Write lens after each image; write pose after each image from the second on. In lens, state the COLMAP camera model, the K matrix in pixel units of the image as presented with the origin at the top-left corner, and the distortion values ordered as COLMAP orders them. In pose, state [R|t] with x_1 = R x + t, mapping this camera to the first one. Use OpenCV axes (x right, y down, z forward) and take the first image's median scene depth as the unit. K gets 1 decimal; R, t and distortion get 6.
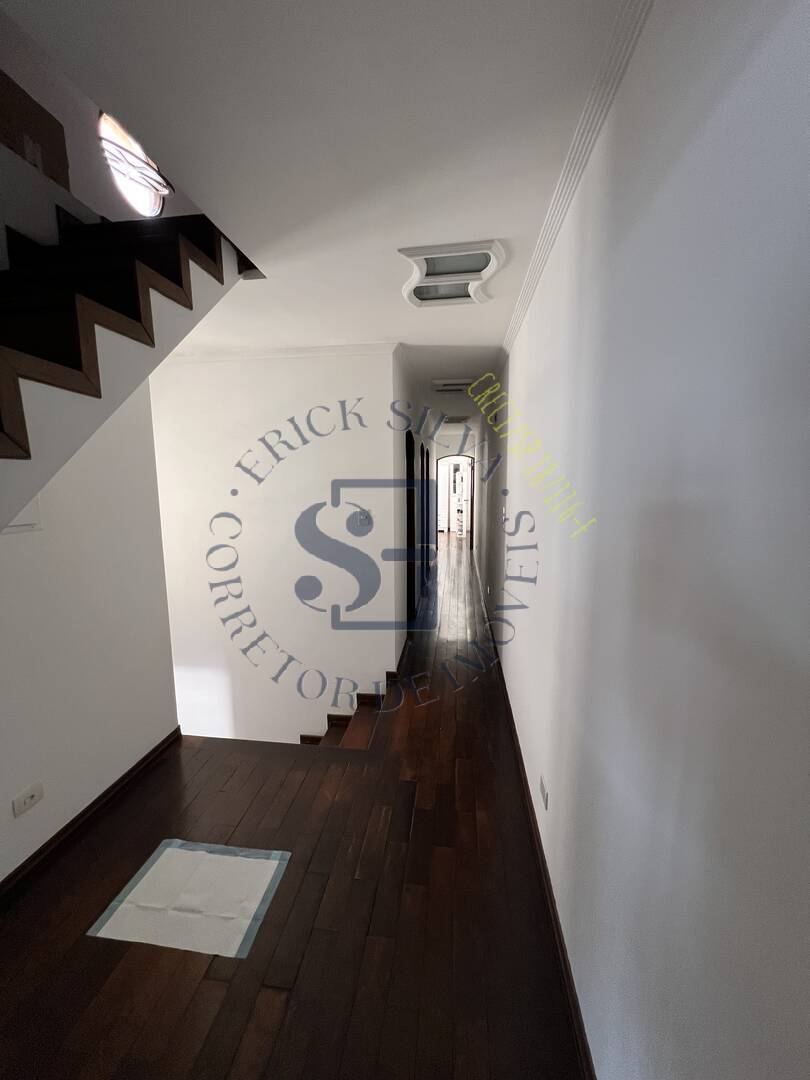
lens RADIAL K [[434.2, 0, 401.8], [0, 434.2, 539.1], [0, 0, 1]] dist [0.003273, 0.000711]
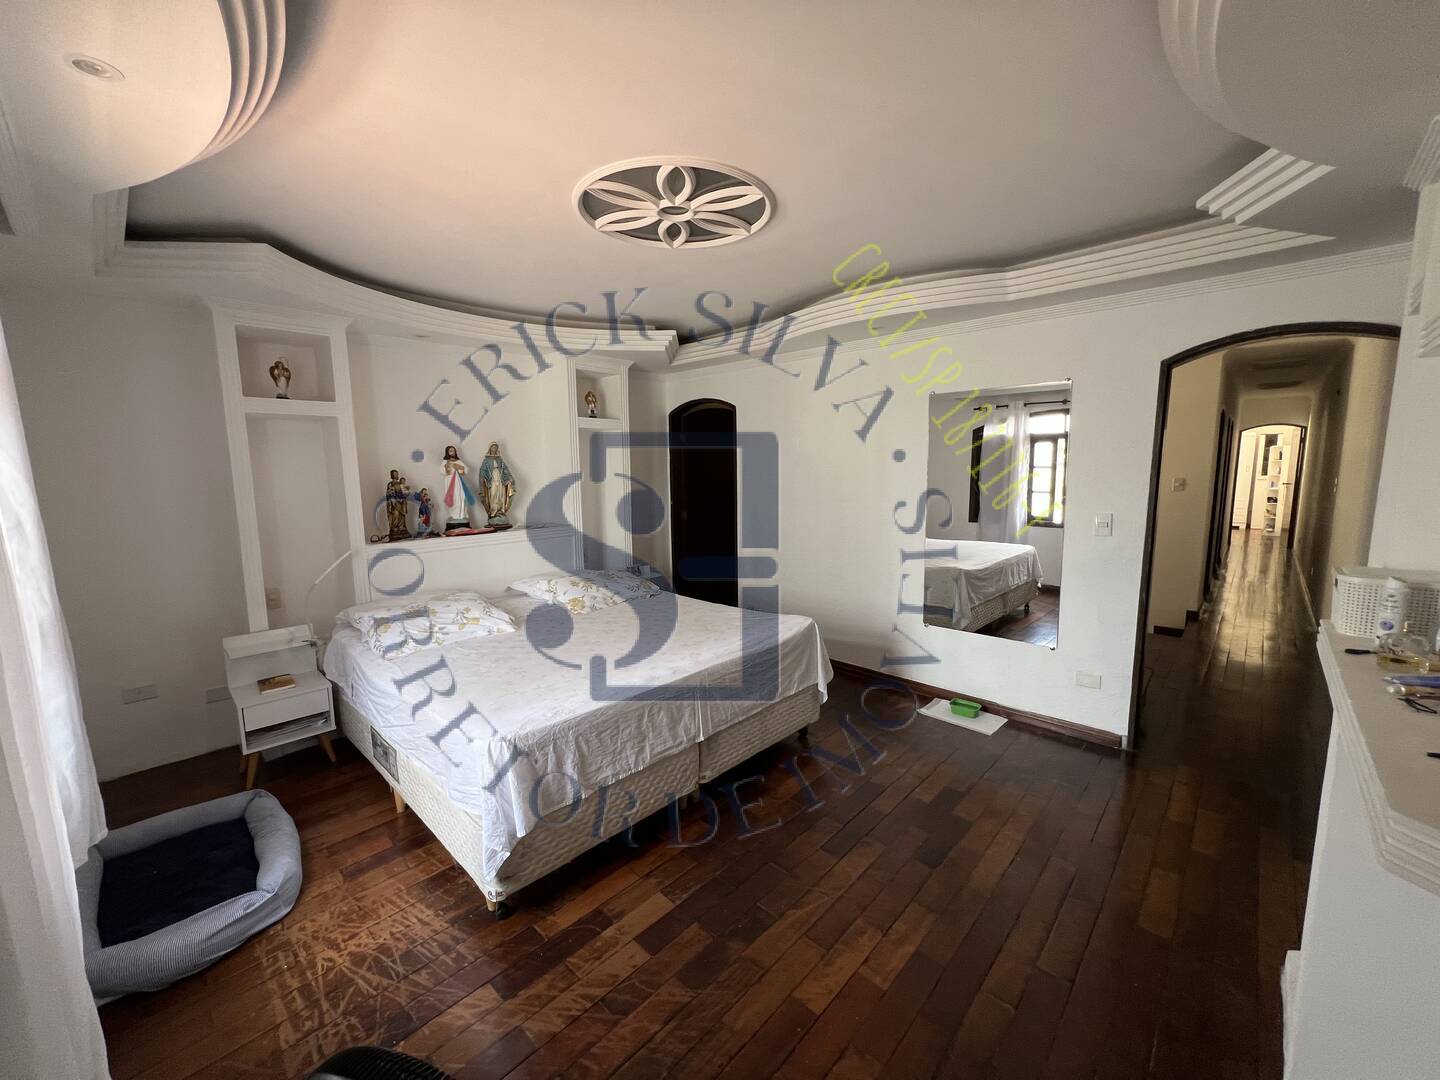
lens RADIAL K [[578.9, 0, 721.1], [0, 578.9, 544.4], [0, 0, 1]] dist [0.003273, 0.000711]
pose [[0.814450, 0.072372, -0.575702, -0.053298], [-0.069595, 0.997212, 0.026904, 0.049584], [0.576044, 0.018154, 0.817217, -0.331230]]
